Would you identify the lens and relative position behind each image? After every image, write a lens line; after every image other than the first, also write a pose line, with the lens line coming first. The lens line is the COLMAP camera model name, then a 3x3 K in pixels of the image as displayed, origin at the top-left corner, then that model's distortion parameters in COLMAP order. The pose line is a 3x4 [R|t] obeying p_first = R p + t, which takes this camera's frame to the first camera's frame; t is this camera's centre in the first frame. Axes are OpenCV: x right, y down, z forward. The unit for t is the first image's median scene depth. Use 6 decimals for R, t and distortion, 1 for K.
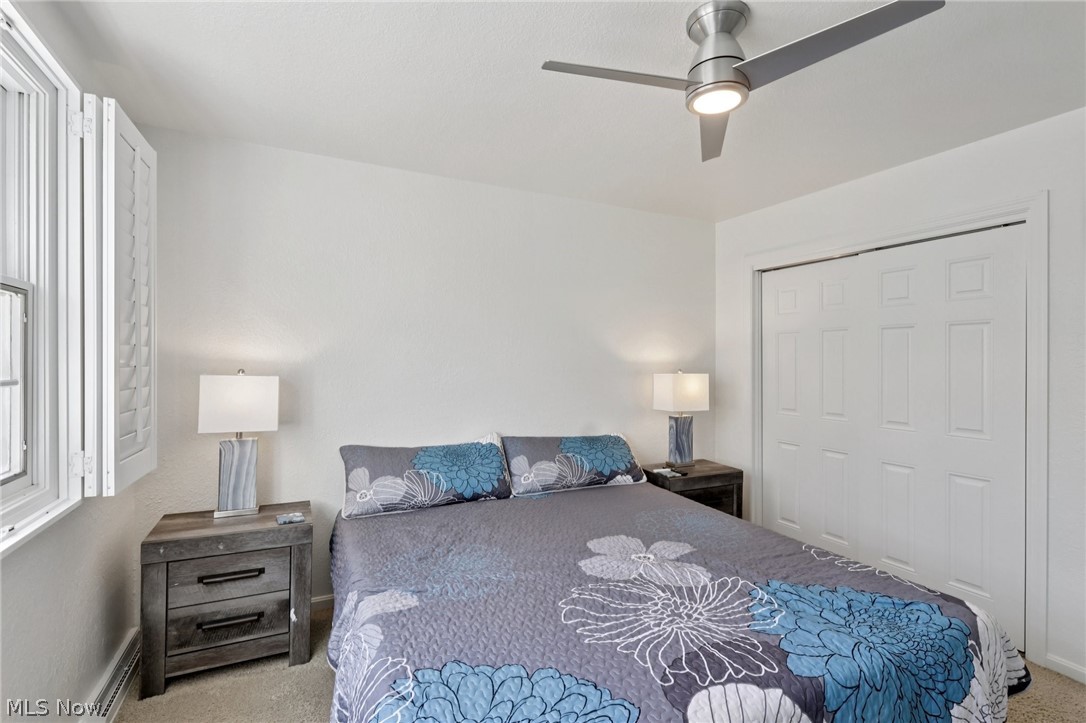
lens RADIAL K [[505.0, 0, 541.6], [0, 505.0, 366.1], [0, 0, 1]] dist [-0.000062, 0.000316]
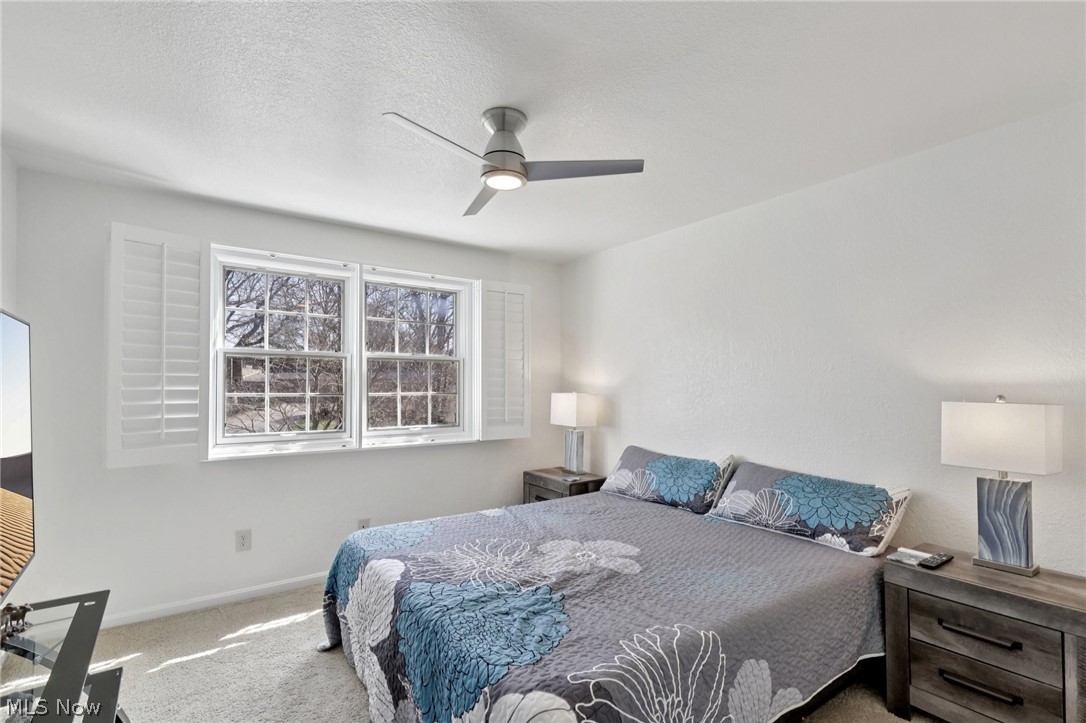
lens RADIAL K [[505.0, 0, 541.6], [0, 505.0, 366.1], [0, 0, 1]] dist [-0.000062, 0.000316]
pose [[0.181677, -0.042719, -0.982430, 0.921371], [-0.009347, 0.998936, -0.045166, 0.002012], [0.983314, 0.017388, 0.181084, 0.473320]]
